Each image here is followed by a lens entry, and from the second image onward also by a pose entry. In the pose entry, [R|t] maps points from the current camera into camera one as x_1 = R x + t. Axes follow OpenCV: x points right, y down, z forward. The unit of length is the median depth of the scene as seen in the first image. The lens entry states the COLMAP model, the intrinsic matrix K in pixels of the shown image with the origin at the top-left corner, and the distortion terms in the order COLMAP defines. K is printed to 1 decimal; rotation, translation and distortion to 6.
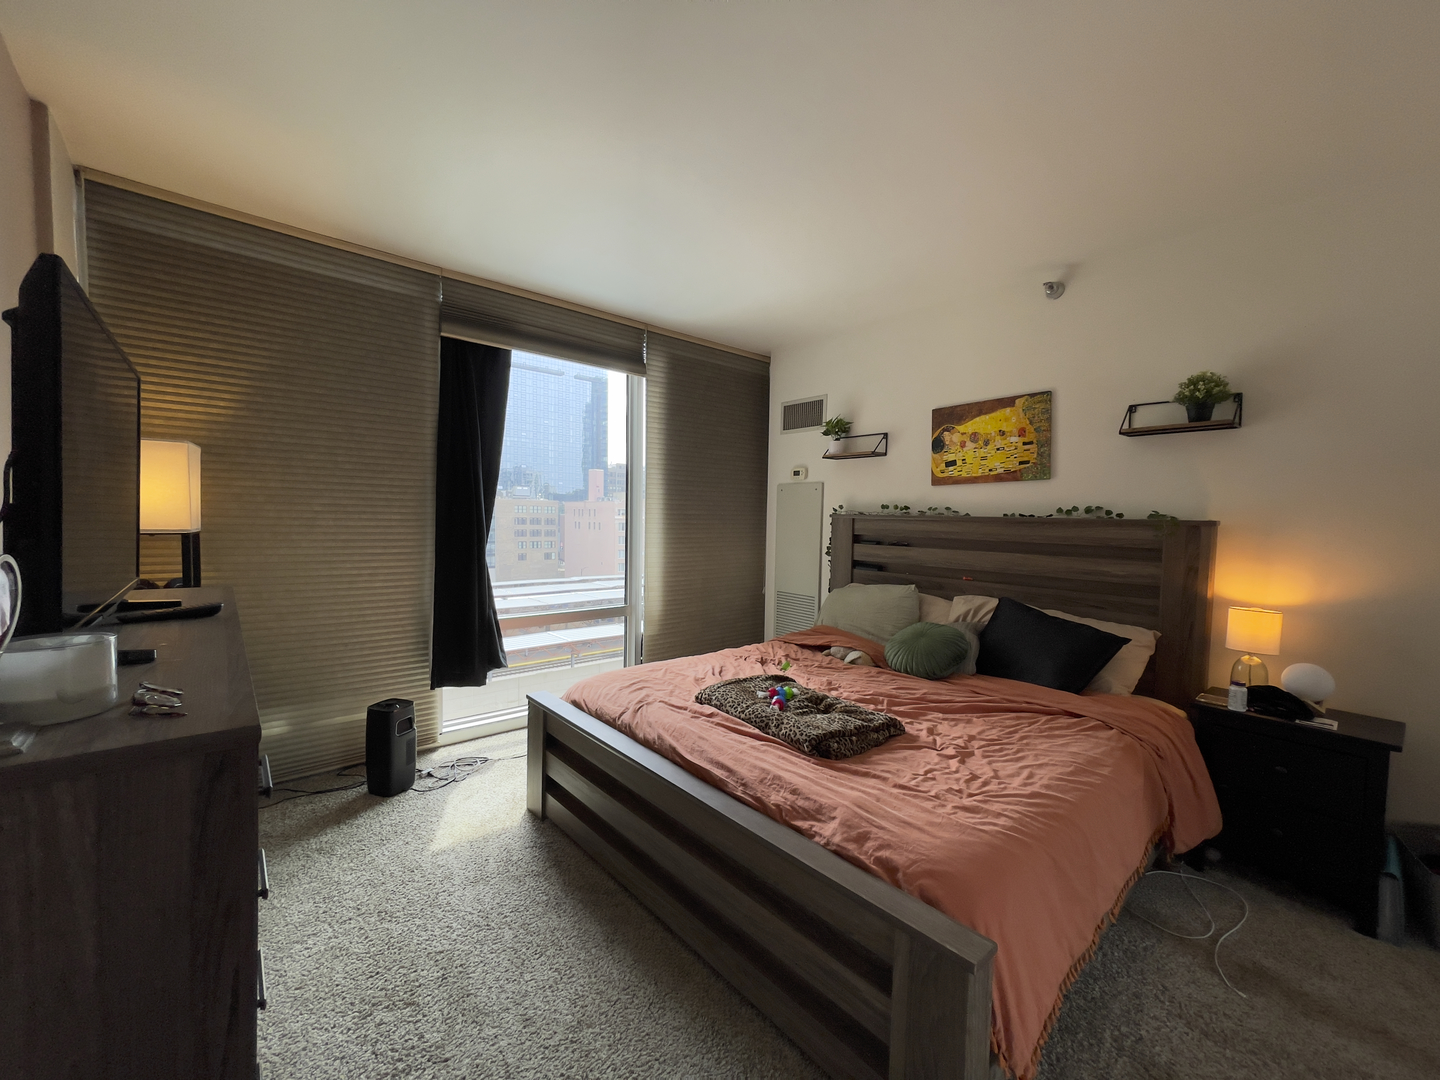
lens RADIAL K [[578.6, 0, 720.4], [0, 578.6, 537.3], [0, 0, 1]] dist [-0.001685, -0.000124]
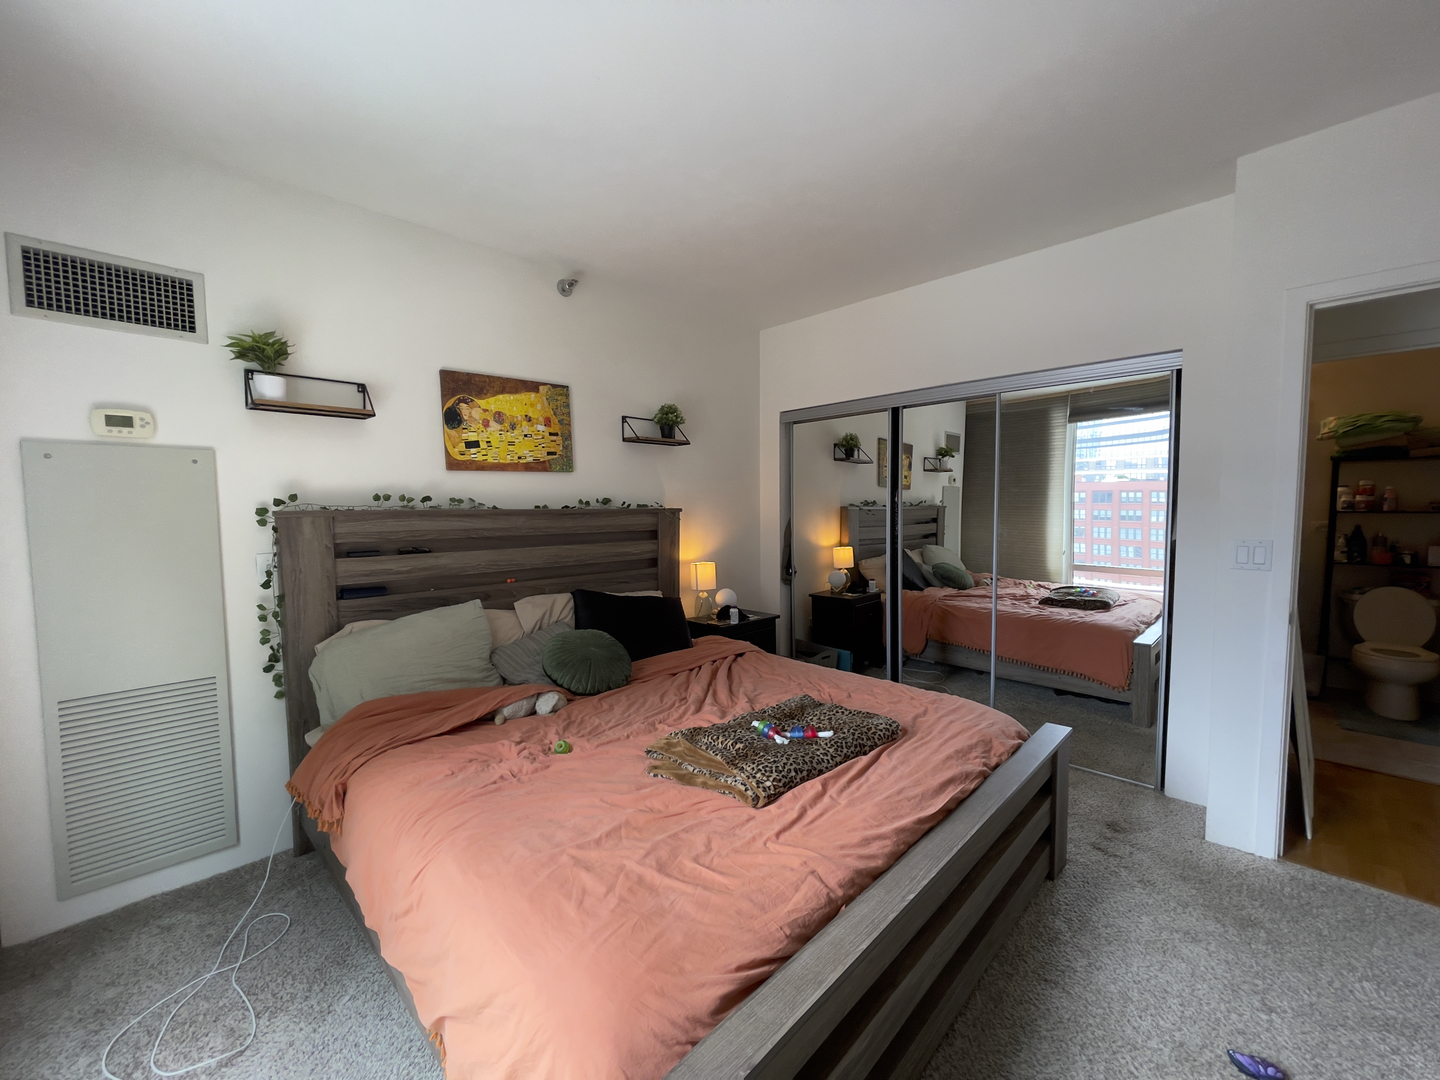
lens RADIAL K [[578.6, 0, 706.9], [0, 578.6, 543.8], [0, 0, 1]] dist [-0.001685, -0.000124]
pose [[-0.075680, -0.083624, 0.993619, -0.464346], [0.042656, 0.995293, 0.087014, -0.047685], [-0.996219, 0.048969, -0.071756, 0.773305]]
